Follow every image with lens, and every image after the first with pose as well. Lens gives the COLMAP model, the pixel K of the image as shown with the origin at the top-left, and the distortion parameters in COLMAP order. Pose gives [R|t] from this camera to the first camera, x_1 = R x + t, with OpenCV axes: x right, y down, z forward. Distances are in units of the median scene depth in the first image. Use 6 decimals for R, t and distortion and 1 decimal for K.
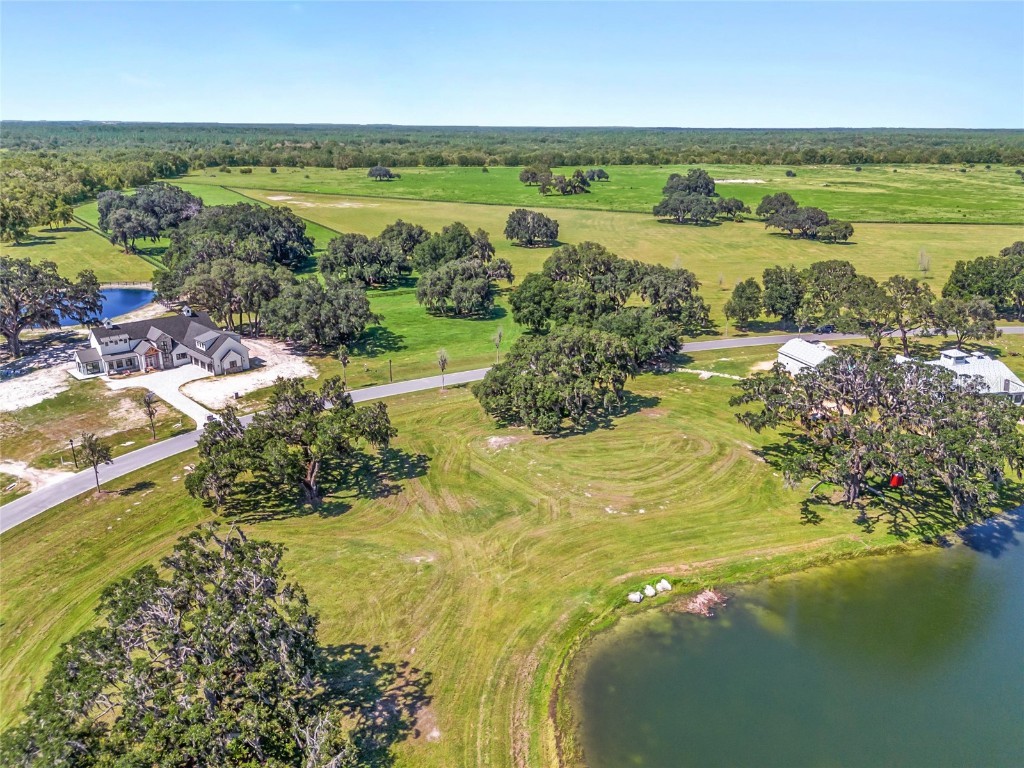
lens RADIAL K [[754.0, 0, 512.0], [0, 754.0, 384.0], [0, 0, 1]] dist [0.071706, -0.069130]
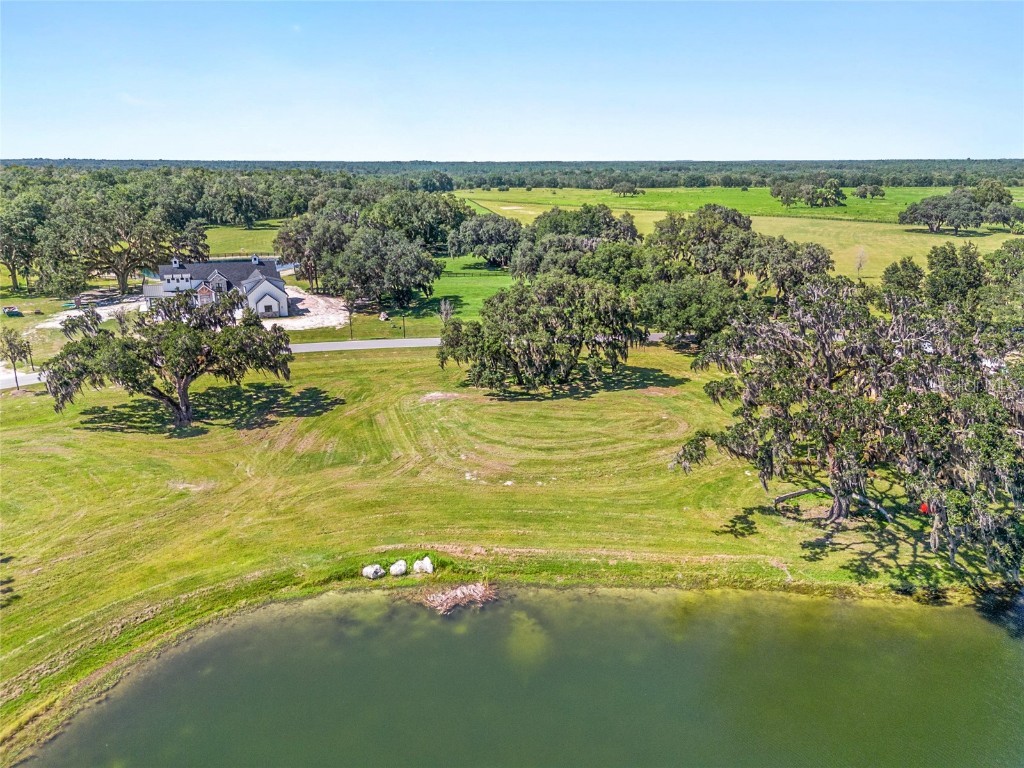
lens RADIAL K [[751.2, 0, 512.0], [0, 751.2, 384.0], [0, 0, 1]] dist [0.103046, -0.135634]
pose [[0.930446, 0.097638, -0.353181, 0.281443], [-0.113081, 0.993312, -0.023304, 0.057776], [0.348544, 0.061621, 0.935265, 0.198185]]
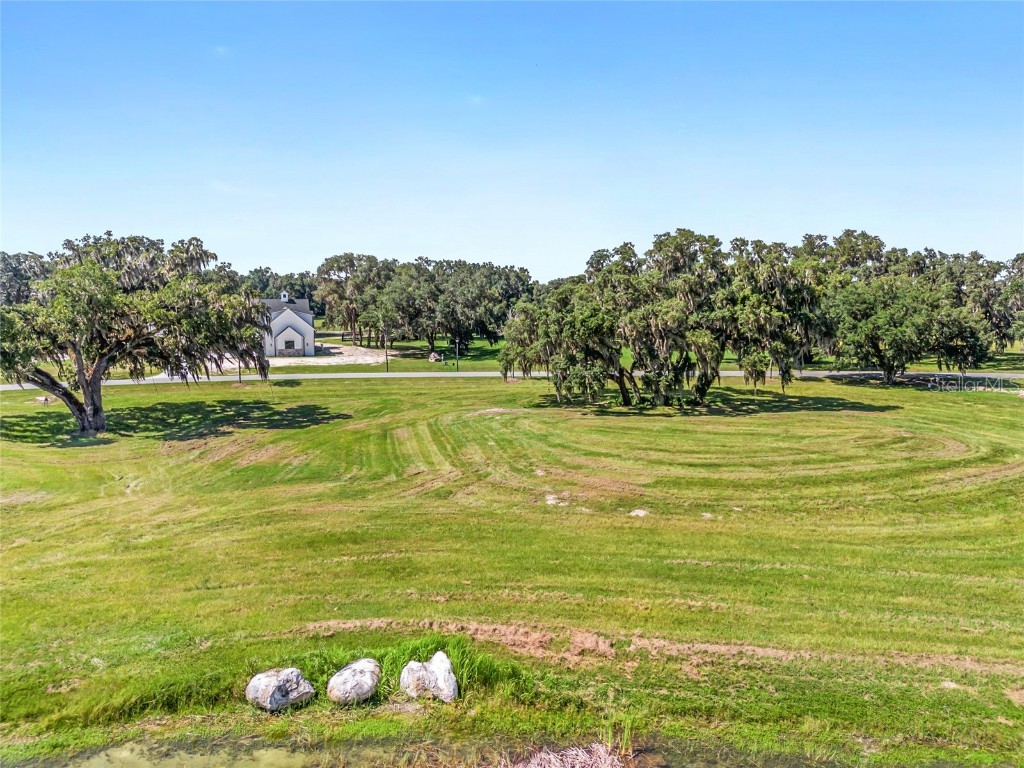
lens RADIAL K [[754.0, 0, 512.0], [0, 754.0, 384.0], [0, 0, 1]] dist [0.071706, -0.069130]
pose [[0.892871, 0.045625, -0.447996, 0.179469], [-0.140438, 0.973449, -0.180759, 0.119461], [0.427854, 0.224310, 0.875572, 0.432952]]
